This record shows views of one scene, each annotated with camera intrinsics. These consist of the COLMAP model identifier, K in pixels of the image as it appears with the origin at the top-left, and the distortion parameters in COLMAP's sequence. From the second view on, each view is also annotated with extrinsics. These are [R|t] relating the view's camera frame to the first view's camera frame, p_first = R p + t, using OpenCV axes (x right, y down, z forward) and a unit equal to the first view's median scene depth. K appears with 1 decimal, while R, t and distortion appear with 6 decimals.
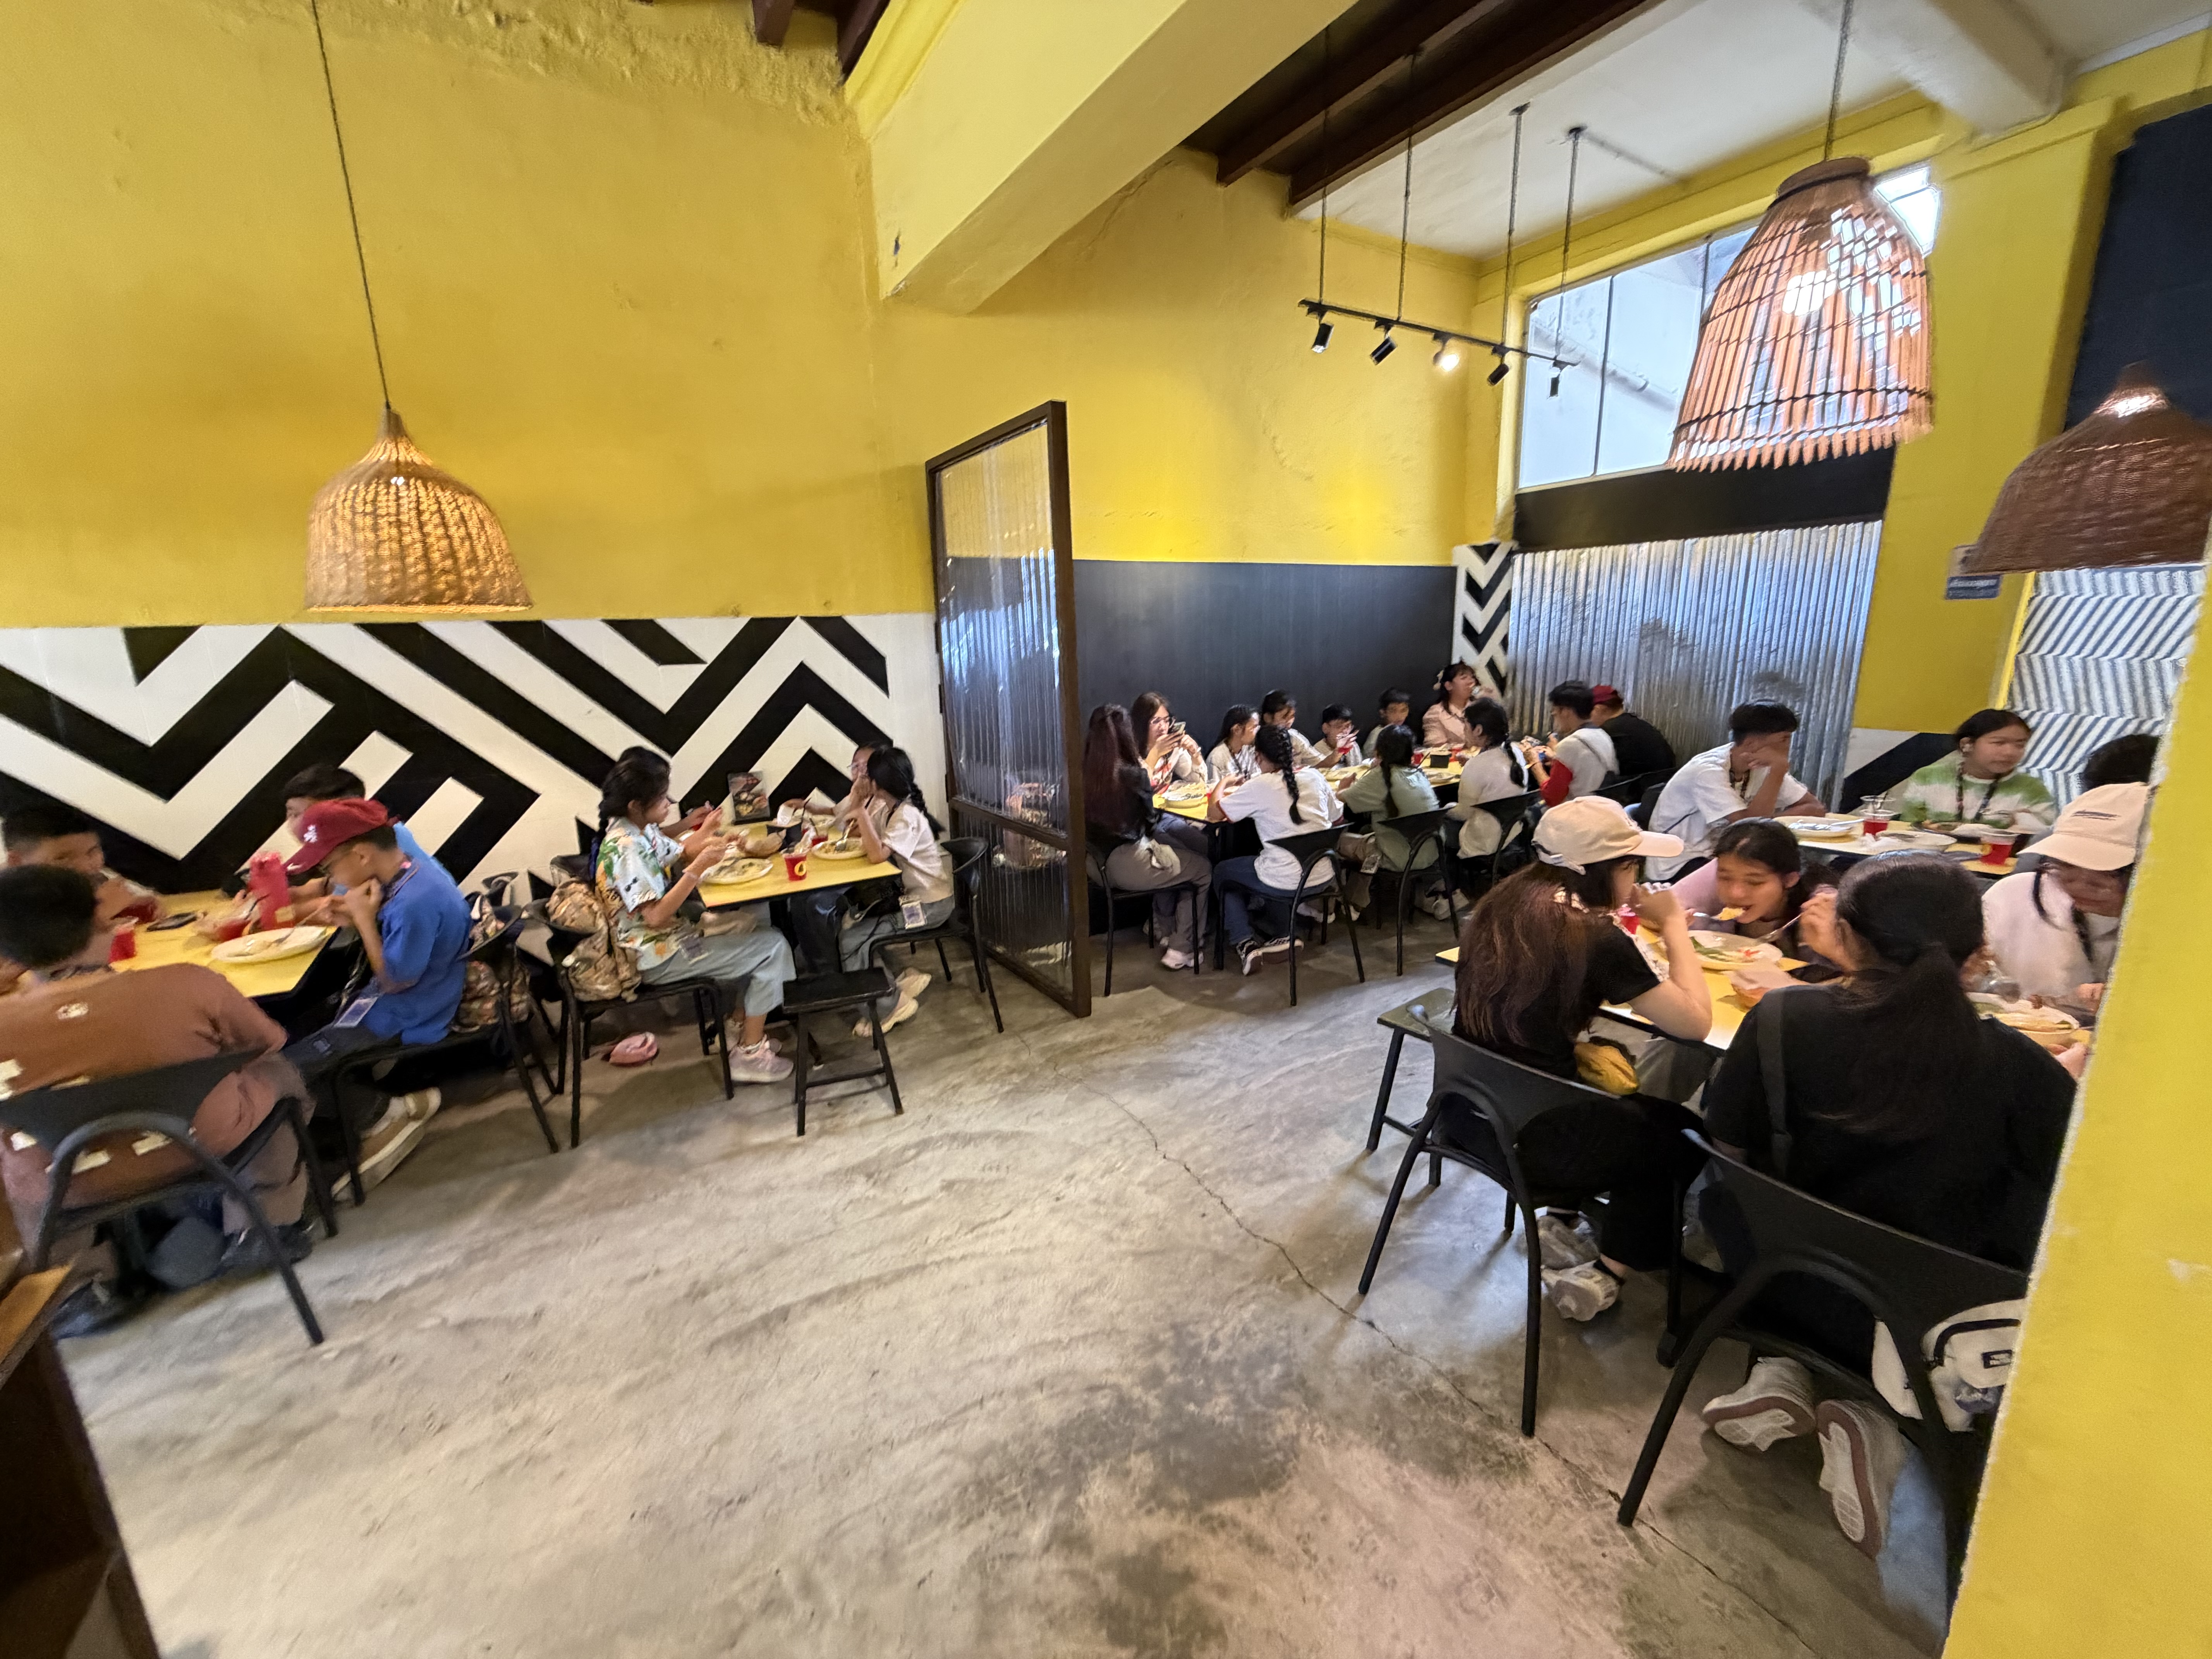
lens RADIAL K [[881.1, 0, 1095.9], [0, 881.1, 836.9], [0, 0, 1]] dist [-0.000714, 0.000150]
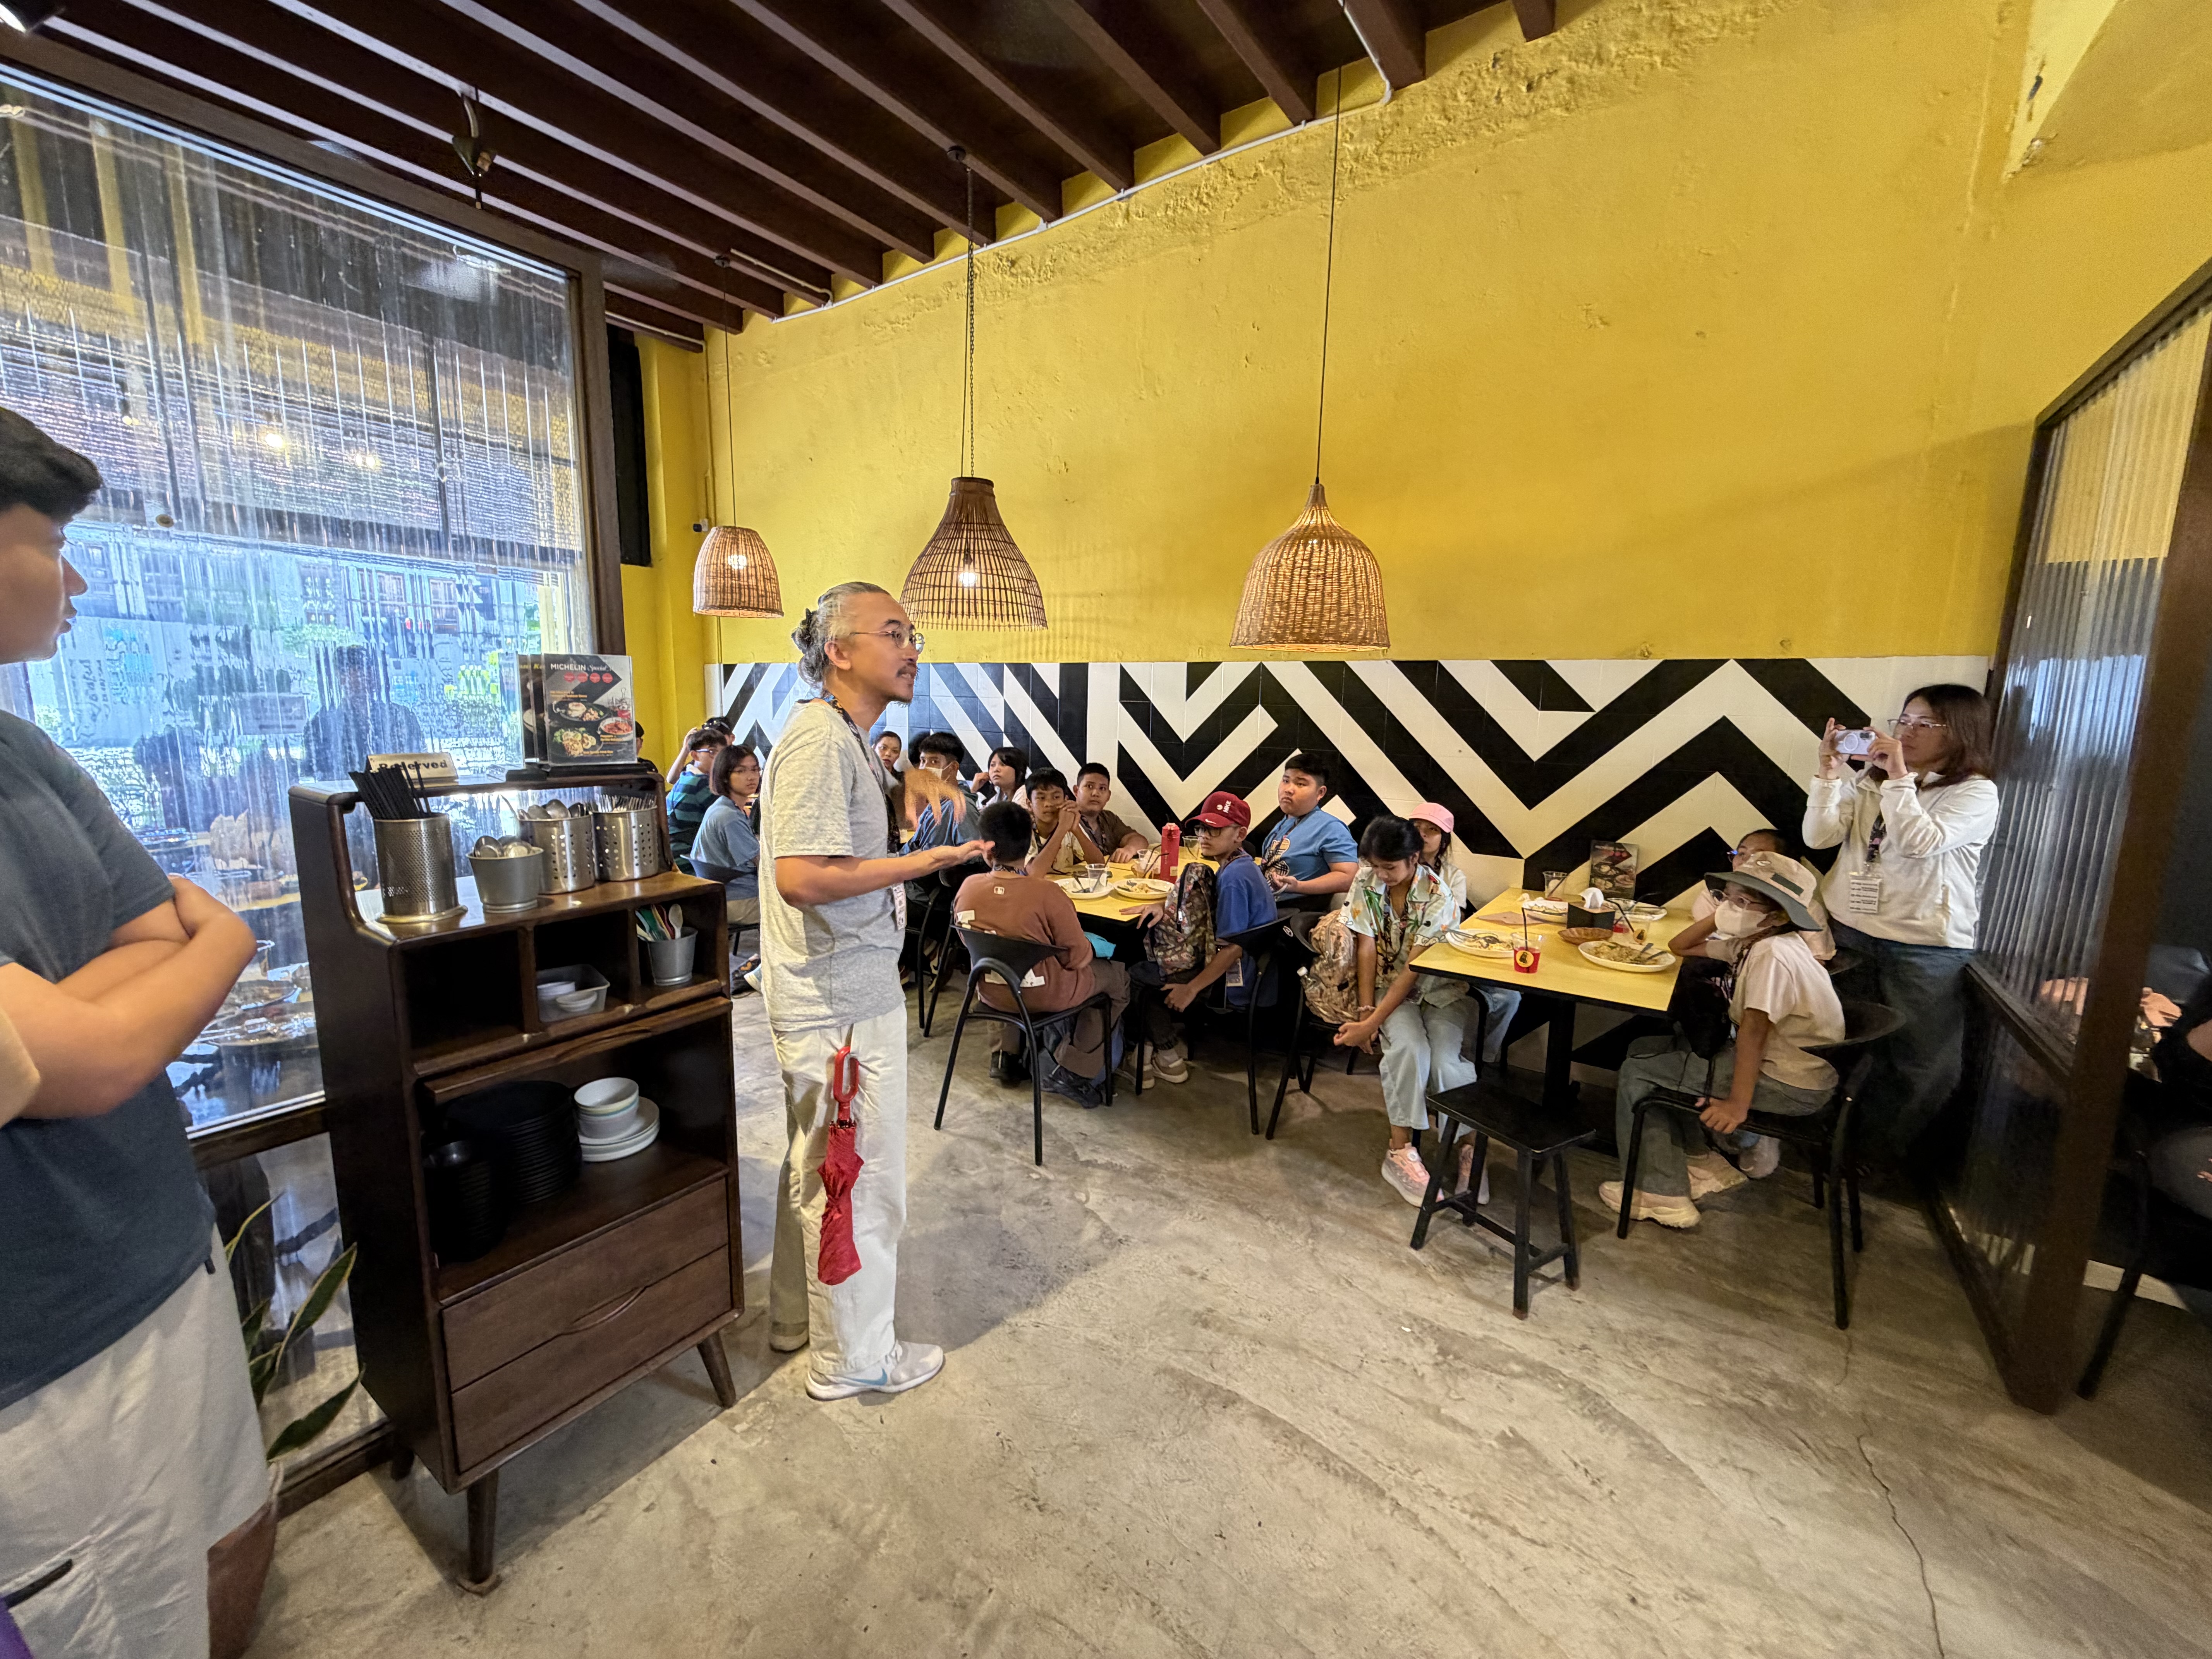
lens RADIAL K [[881.1, 0, 1093.9], [0, 881.1, 833.0], [0, 0, 1]] dist [-0.000714, 0.000150]
pose [[0.398309, 0.180554, -0.899306, 0.163409], [-0.234699, 0.967859, 0.090368, -0.041959], [0.886717, 0.175072, 0.427882, 0.203847]]
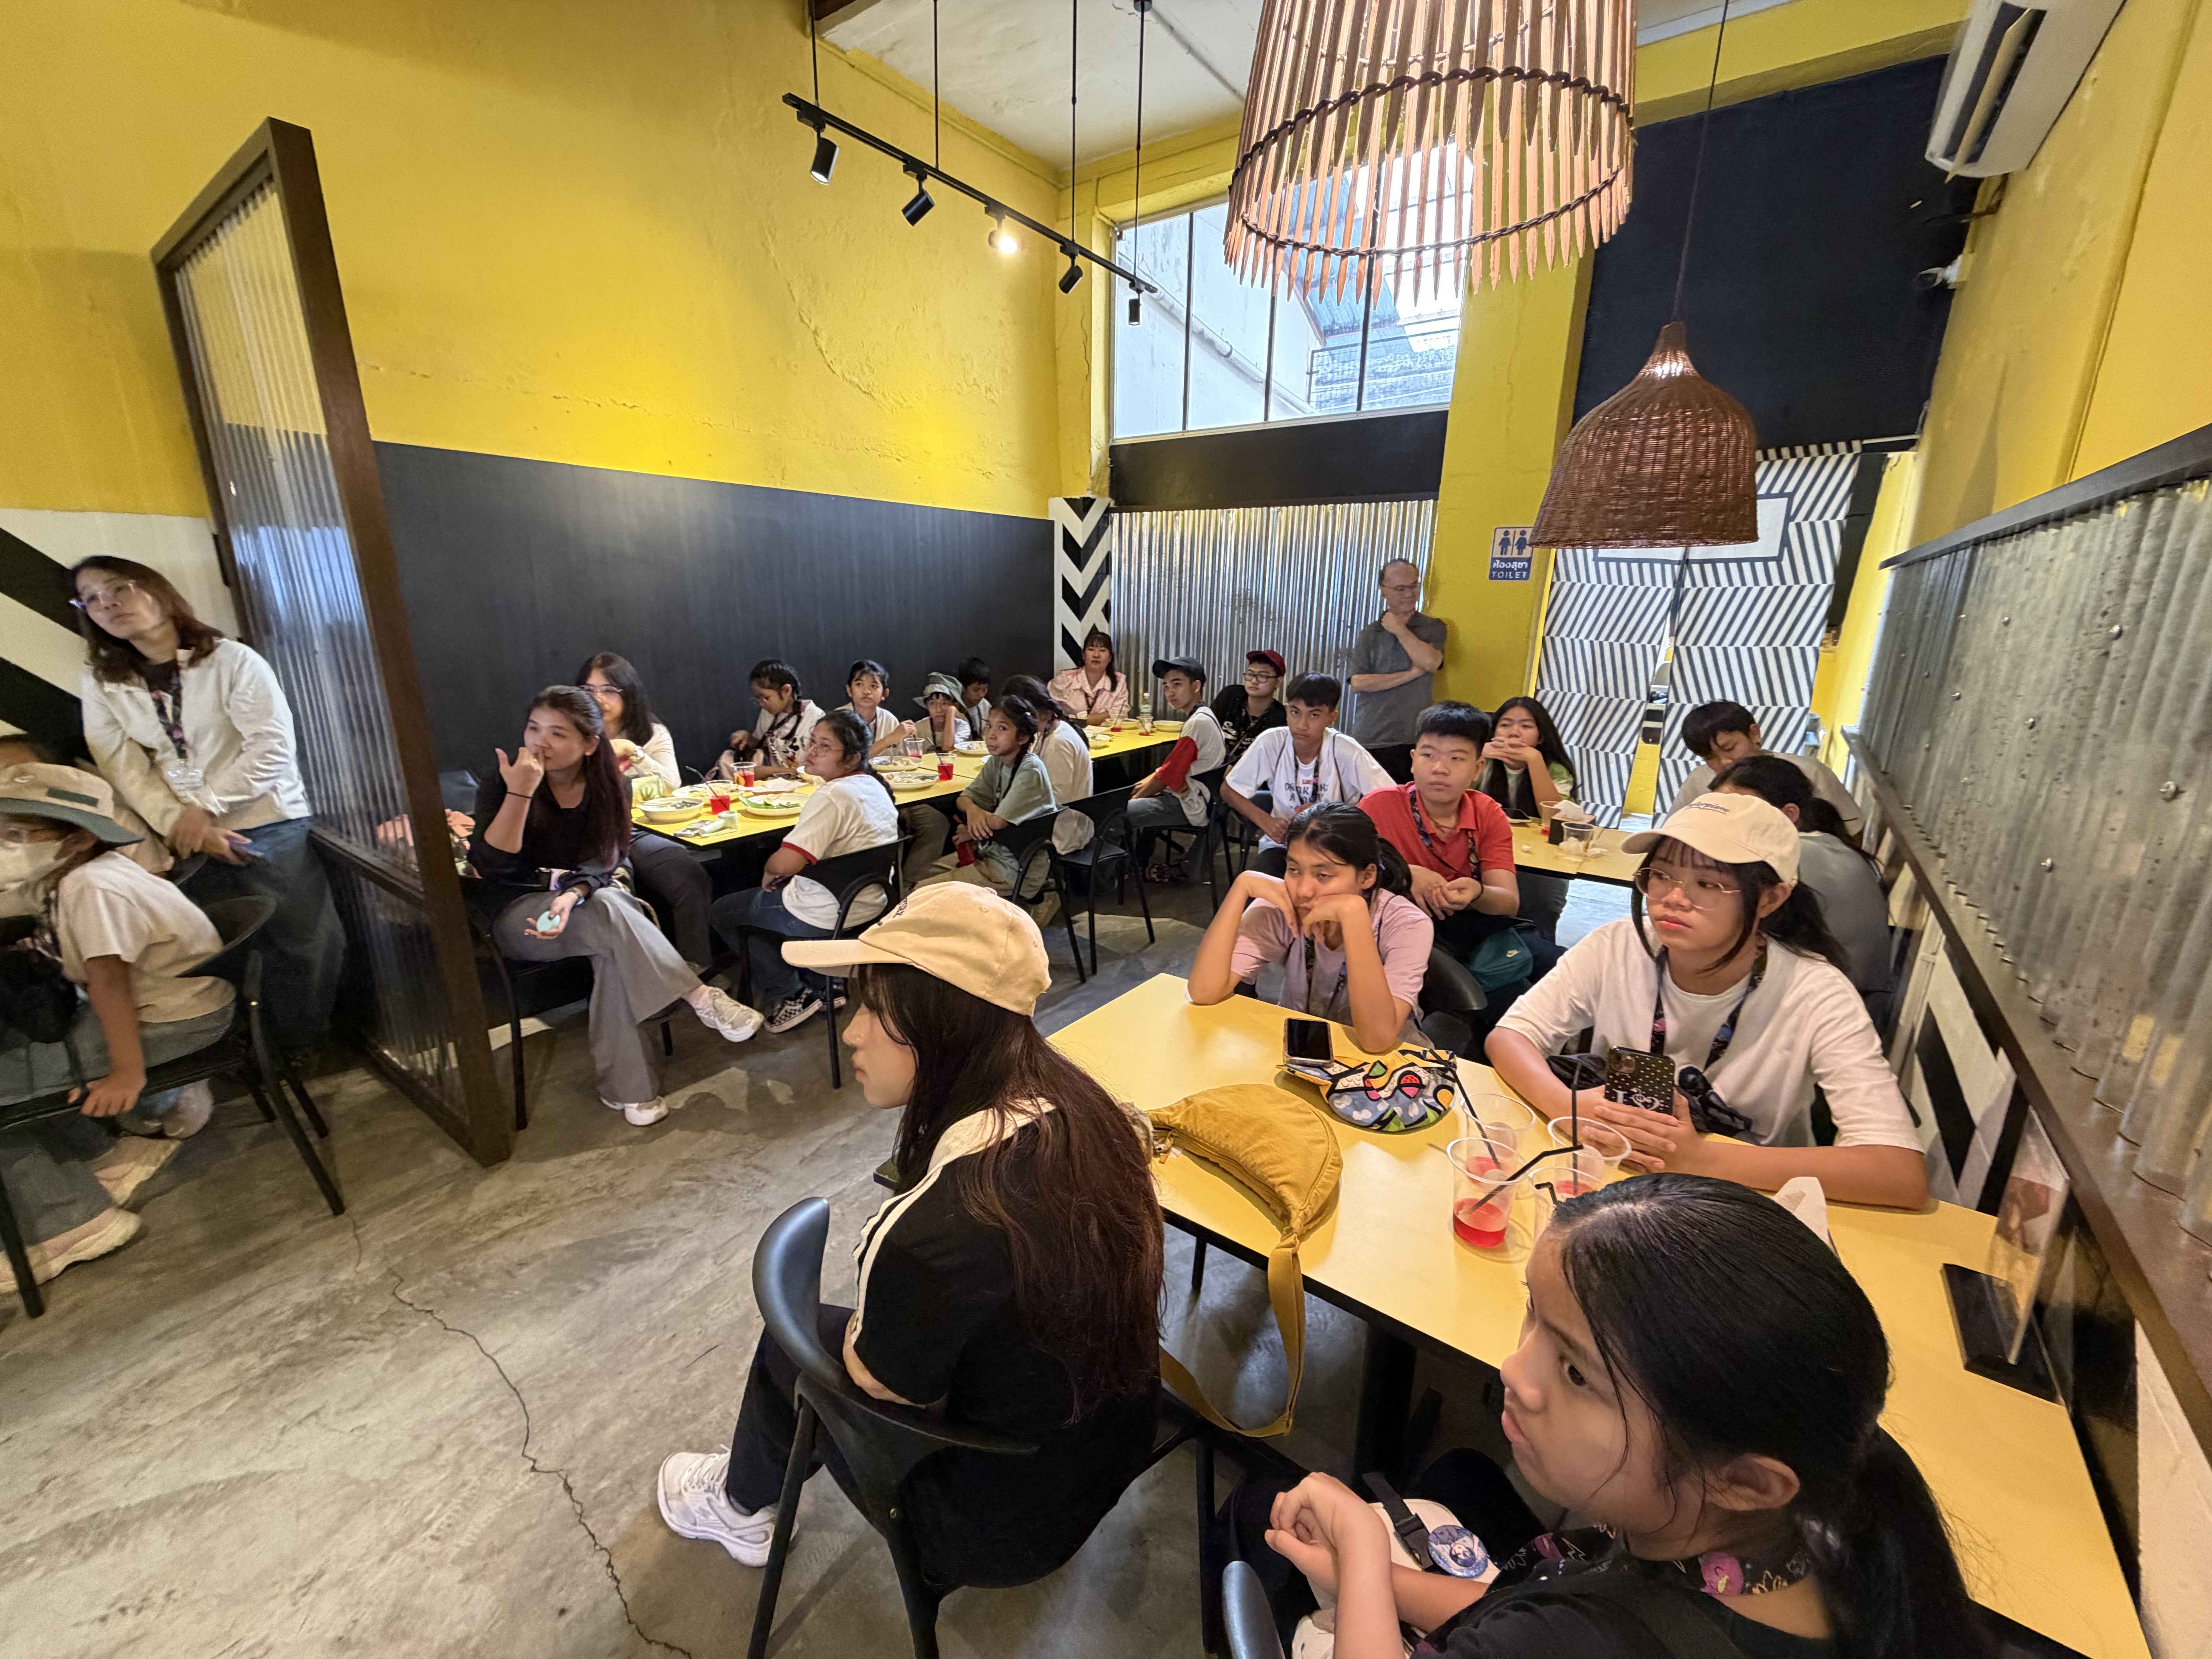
lens RADIAL K [[881.1, 0, 1098.8], [0, 881.1, 835.4], [0, 0, 1]] dist [-0.000714, 0.000150]
pose [[0.925702, -0.056792, 0.373967, 0.156186], [0.043295, 0.998075, 0.044399, -0.041368], [-0.375769, -0.024909, 0.926379, 0.228360]]
